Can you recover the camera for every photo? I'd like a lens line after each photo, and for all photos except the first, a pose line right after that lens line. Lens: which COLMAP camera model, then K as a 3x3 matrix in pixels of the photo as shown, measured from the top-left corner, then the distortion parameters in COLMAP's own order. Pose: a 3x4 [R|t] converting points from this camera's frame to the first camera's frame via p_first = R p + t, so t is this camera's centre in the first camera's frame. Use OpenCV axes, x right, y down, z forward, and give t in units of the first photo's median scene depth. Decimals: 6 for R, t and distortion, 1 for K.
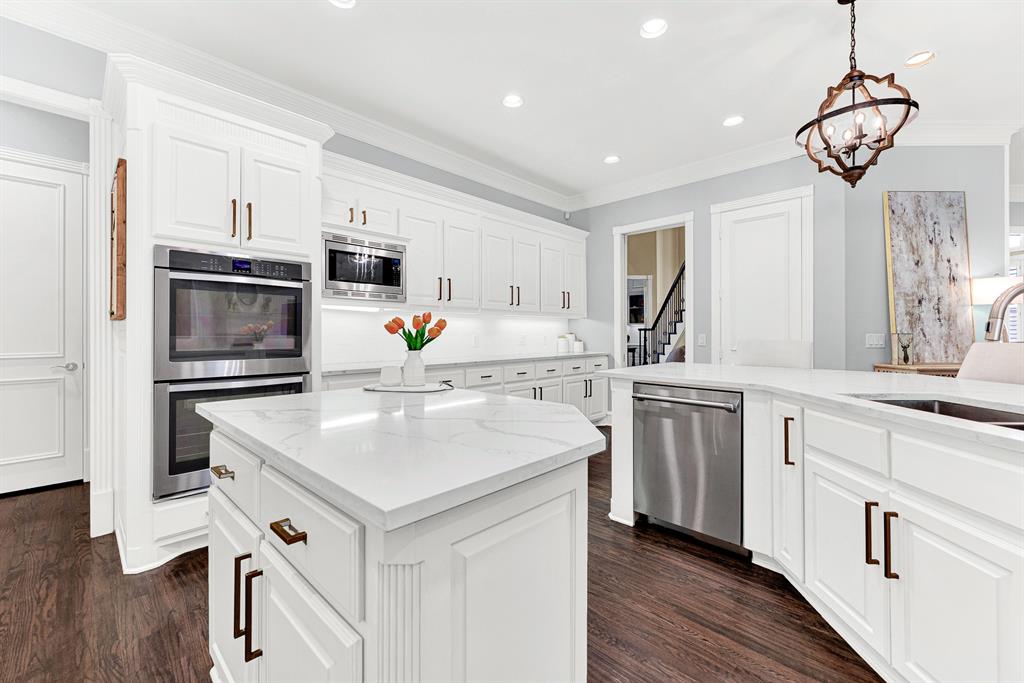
lens RADIAL K [[418.9, 0, 511.9], [0, 418.9, 331.8], [0, 0, 1]] dist [0.000819, -0.000170]
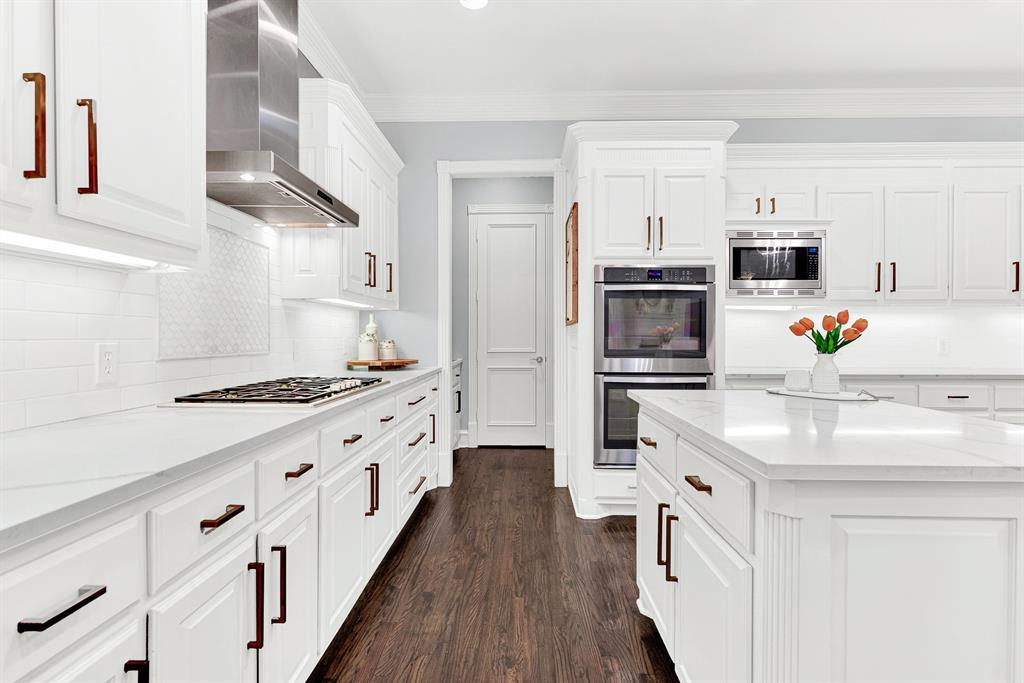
lens RADIAL K [[494.1, 0, 513.1], [0, 494.1, 338.4], [0, 0, 1]] dist [0.000834, -0.000624]
pose [[0.671427, 0.006715, -0.741040, 0.088197], [0.001203, 0.999948, 0.010151, -0.000672], [0.741070, -0.007707, 0.671384, -0.184308]]
